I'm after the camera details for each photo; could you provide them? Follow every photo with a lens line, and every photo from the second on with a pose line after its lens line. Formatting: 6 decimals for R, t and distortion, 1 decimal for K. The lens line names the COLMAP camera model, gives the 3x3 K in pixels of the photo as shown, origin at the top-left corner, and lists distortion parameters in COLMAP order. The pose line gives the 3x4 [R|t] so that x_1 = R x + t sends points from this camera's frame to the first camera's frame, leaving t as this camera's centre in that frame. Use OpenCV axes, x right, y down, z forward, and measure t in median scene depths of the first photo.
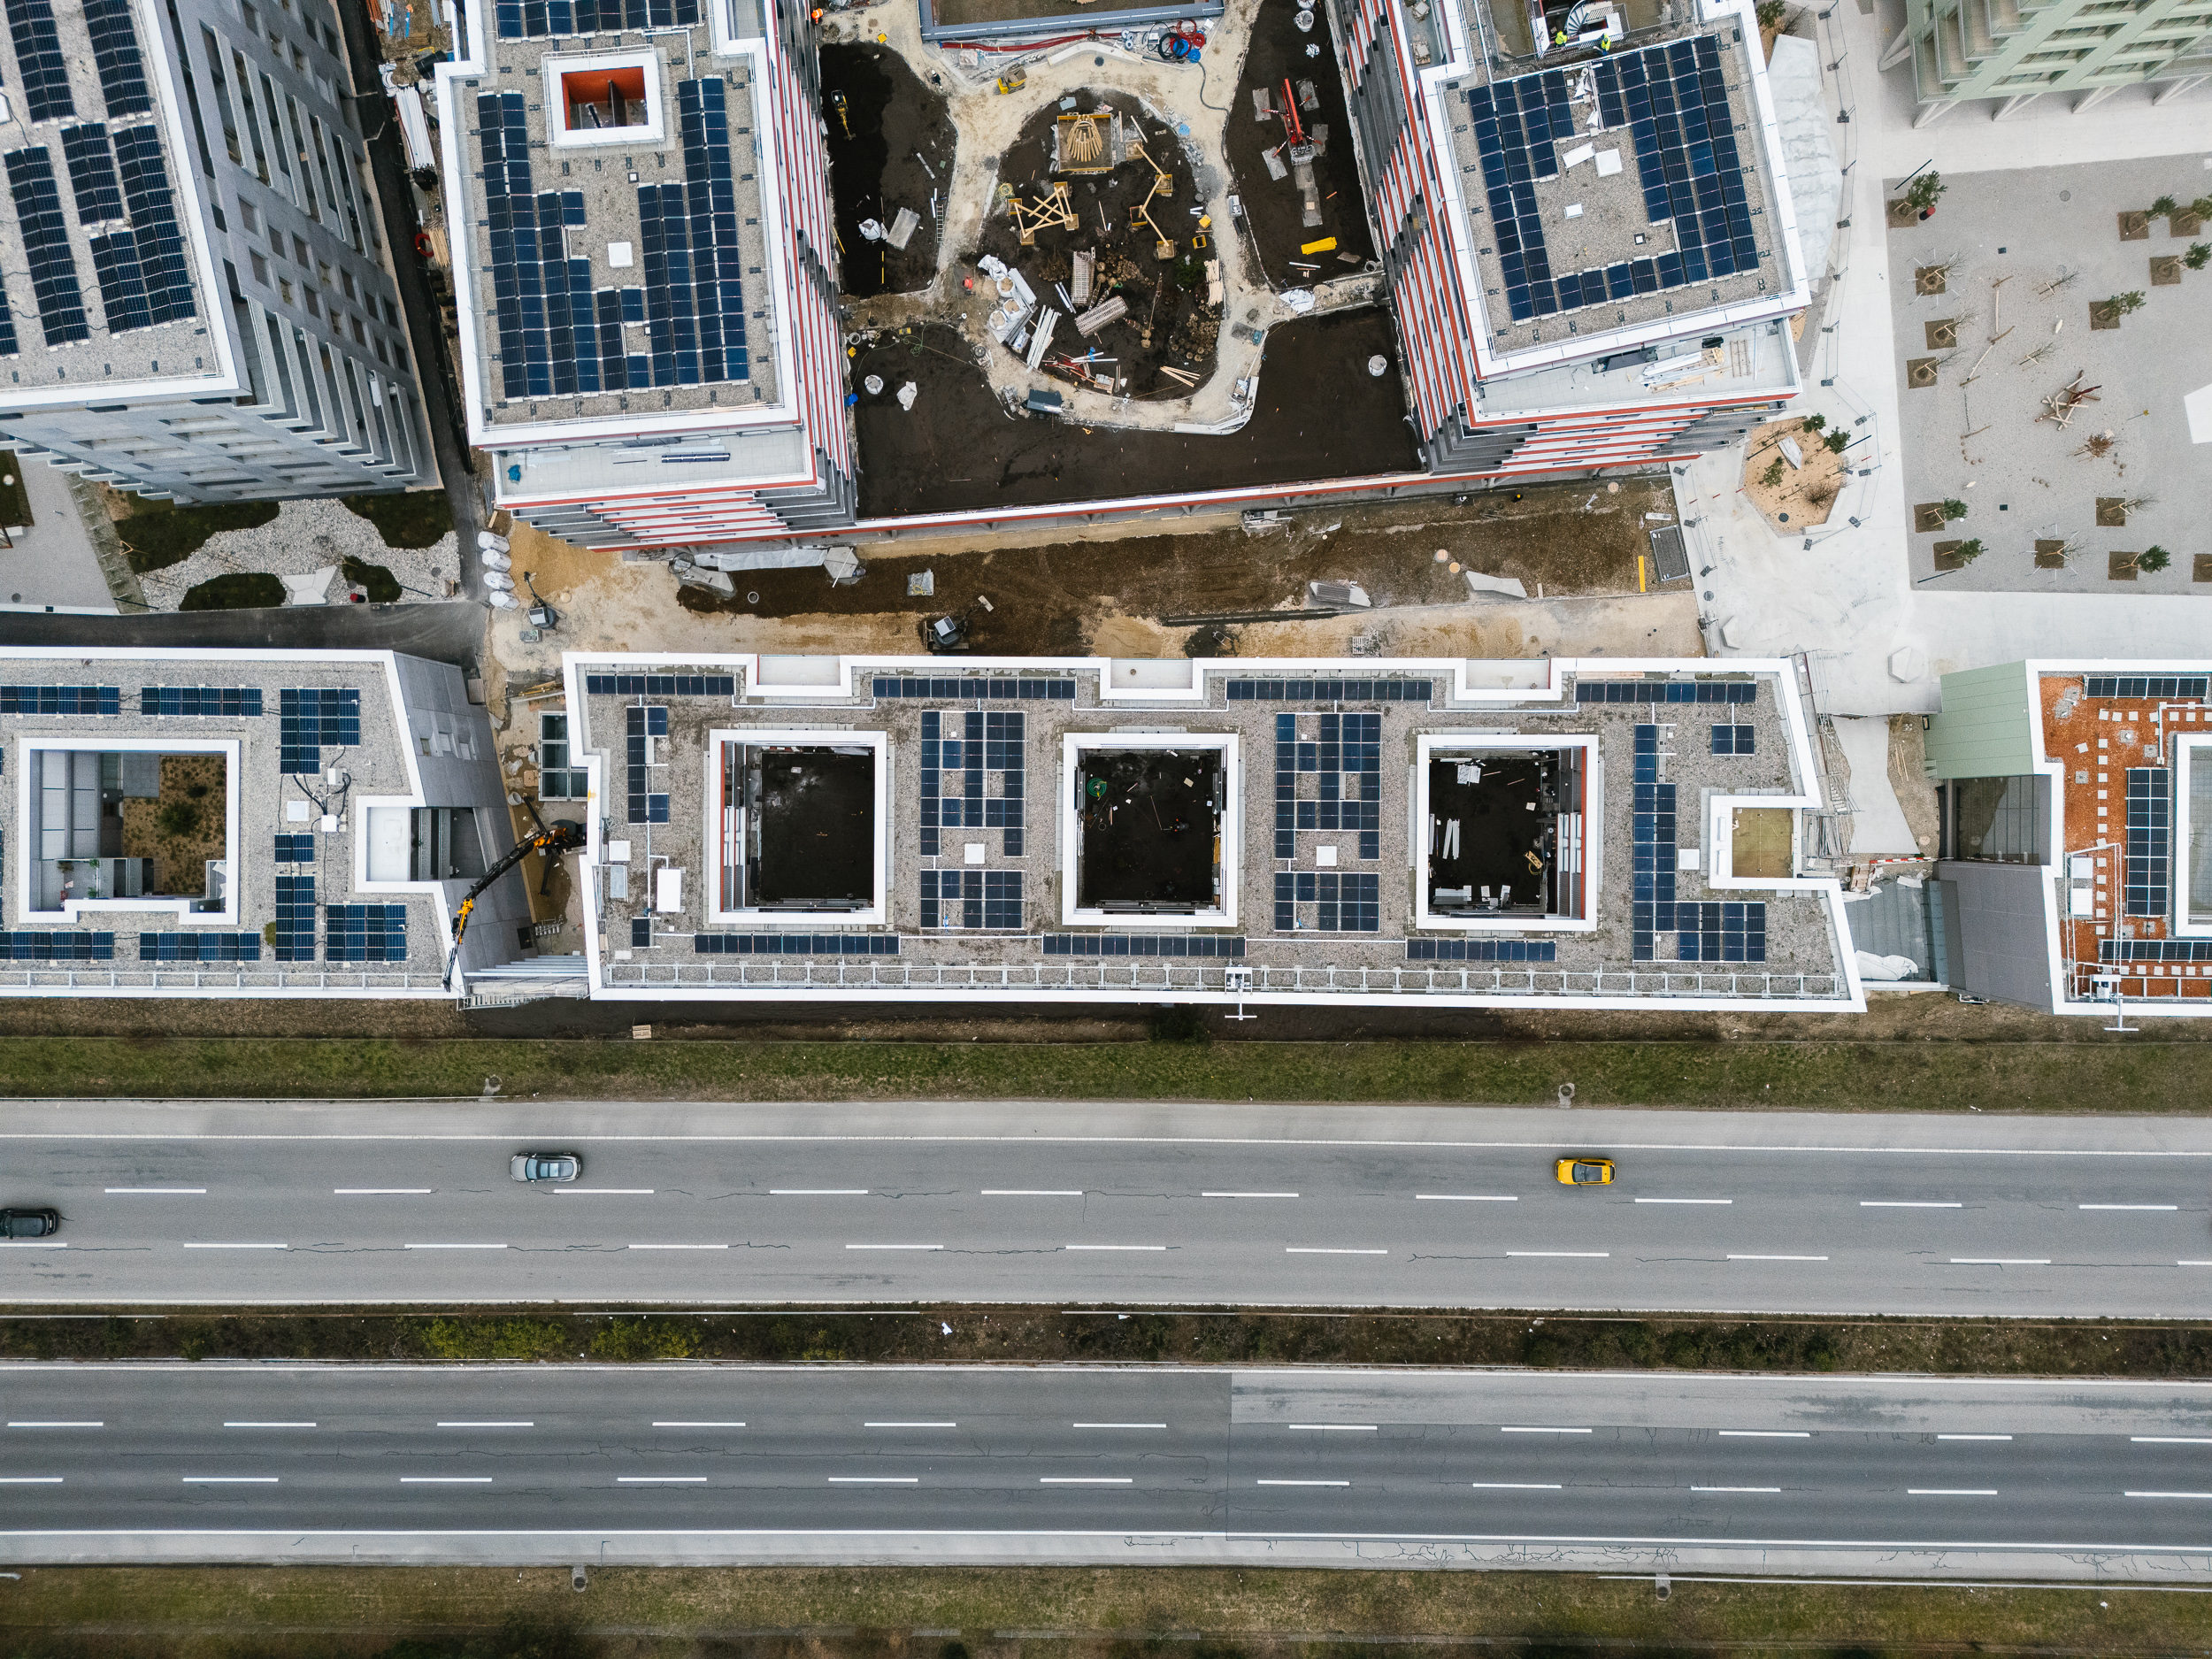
lens RADIAL K [[1558.6, 0, 1111.1], [0, 1558.6, 833.9], [0, 0, 1]] dist [0.080965, -0.051346]
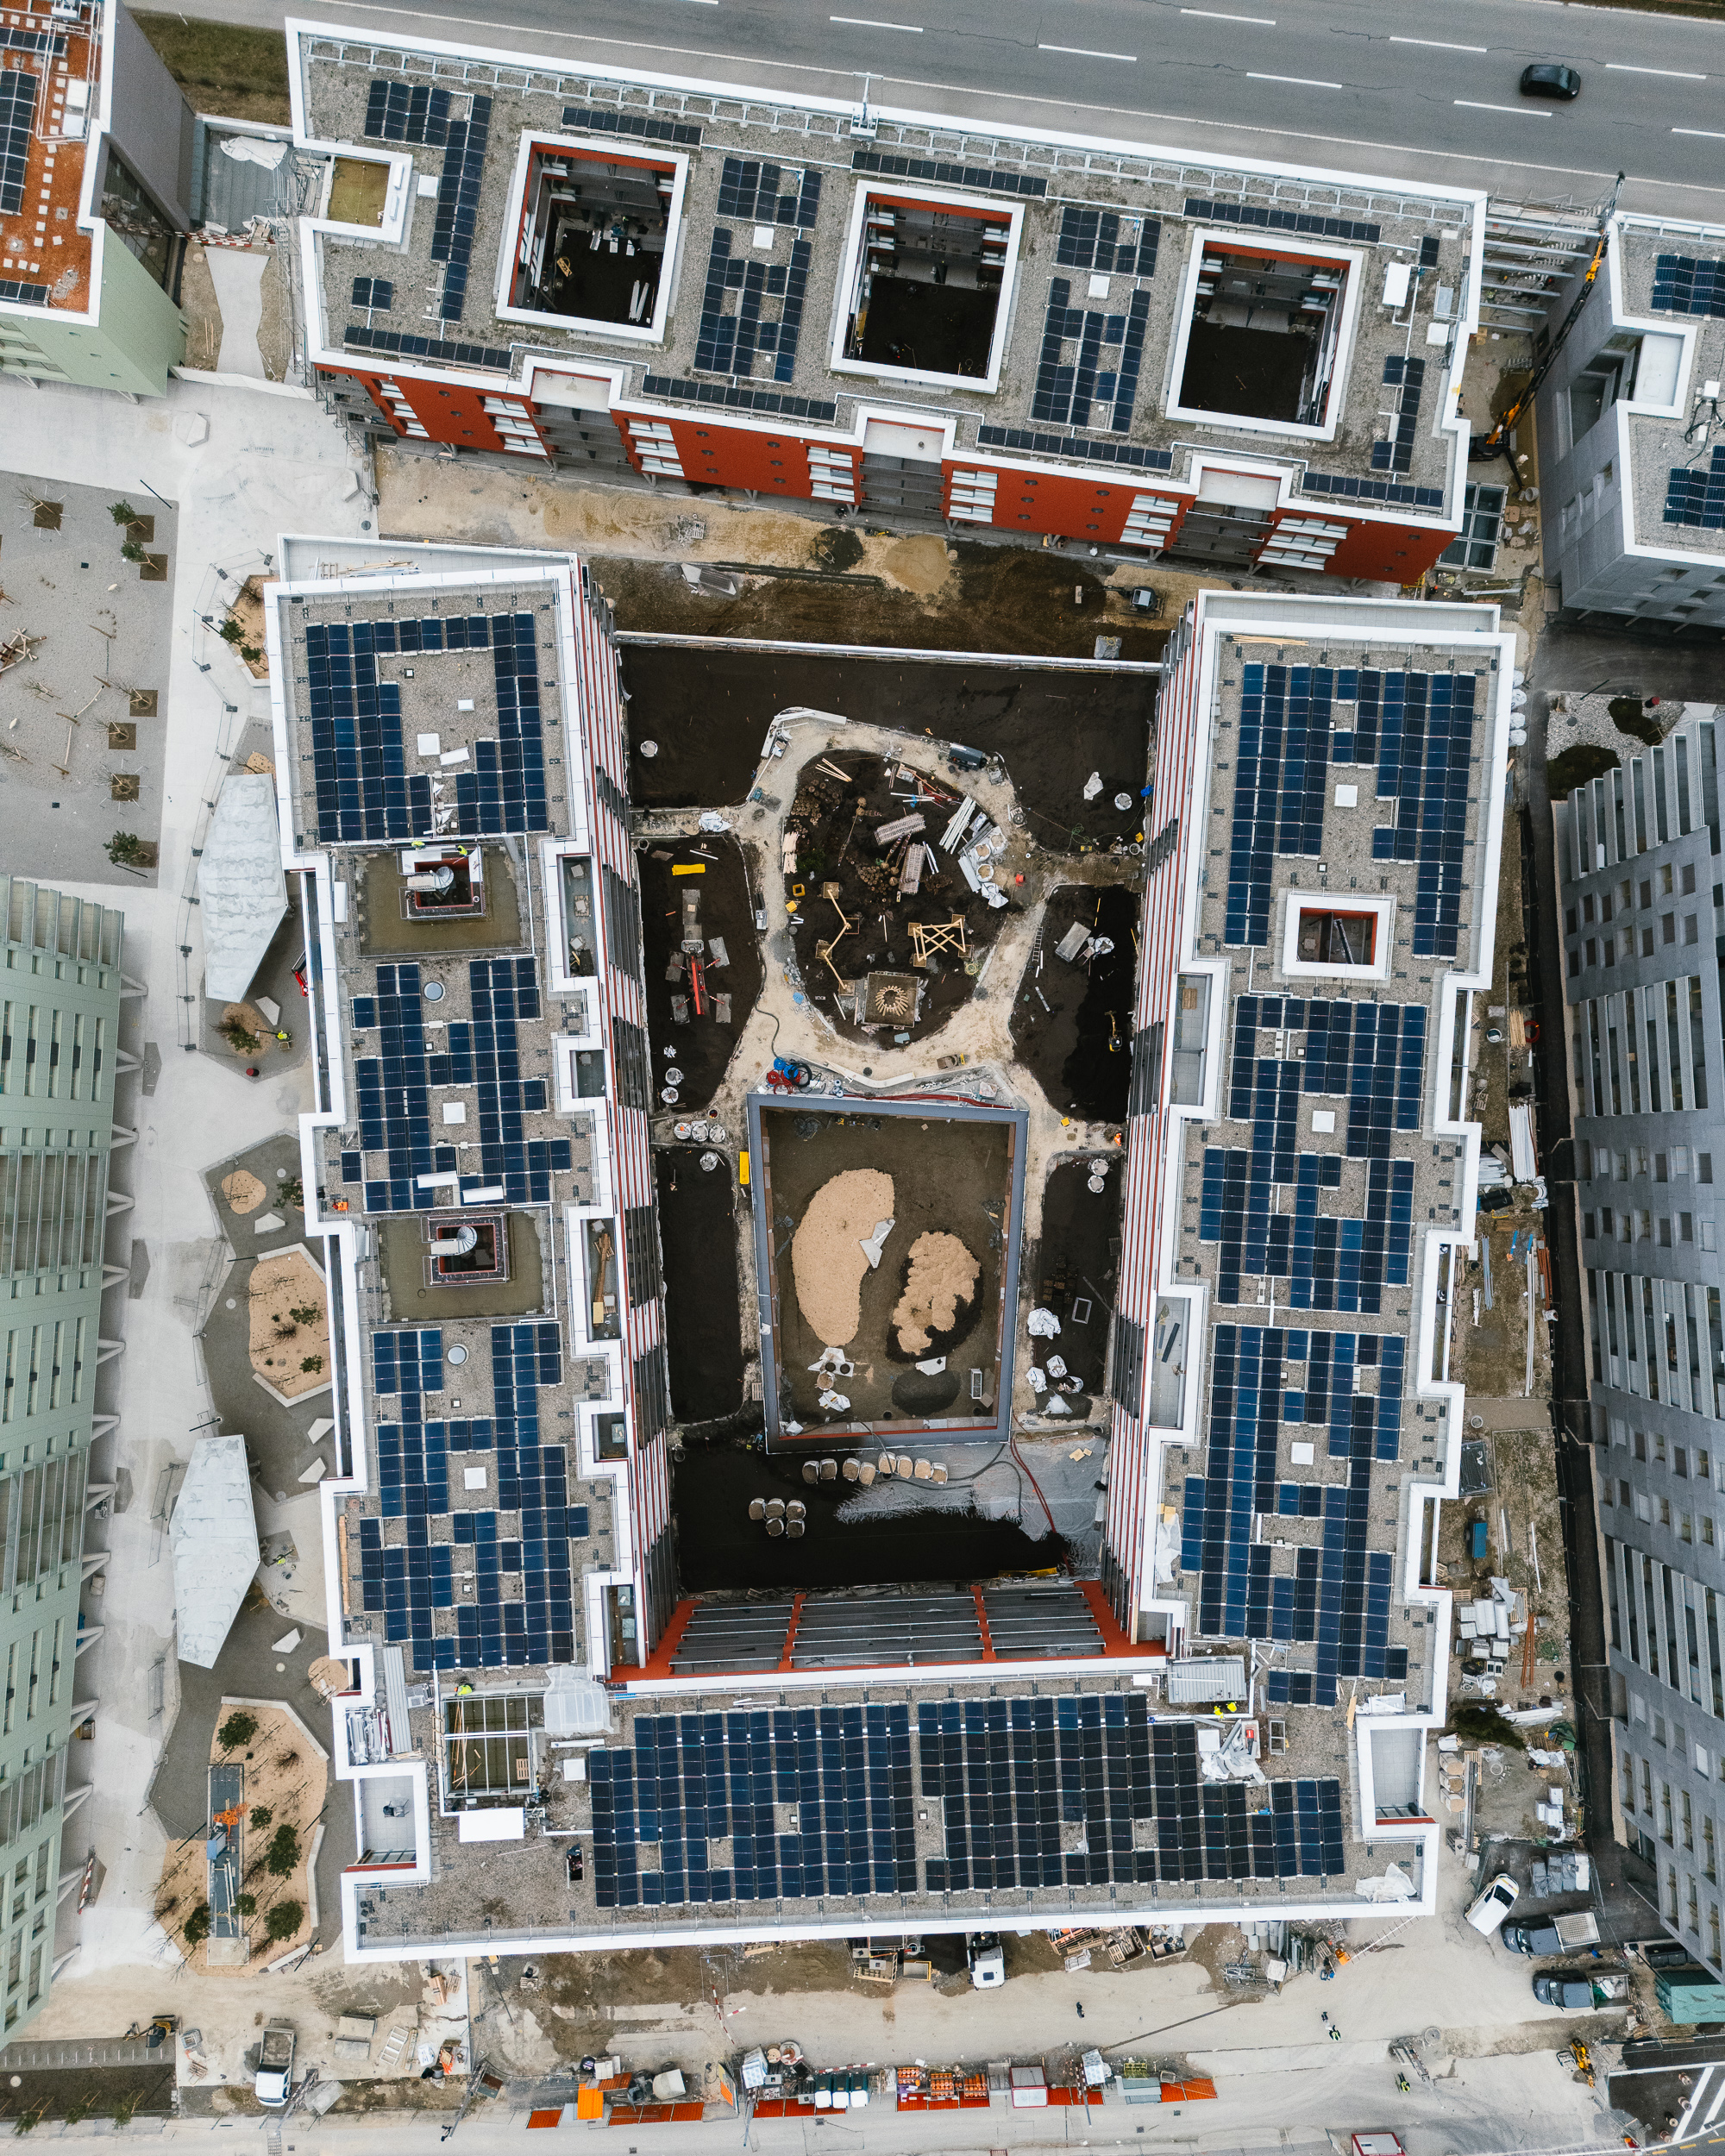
lens RADIAL K [[1632.9, 0, 874.5], [0, 1632.9, 1093.8], [0, 0, 1]] dist [0.072471, -0.047978]
pose [[-0.989121, -0.144159, 0.029306, -0.049955], [0.144163, -0.989552, -0.001987, -0.538058], [0.029286, 0.002259, 0.999569, -0.105935]]
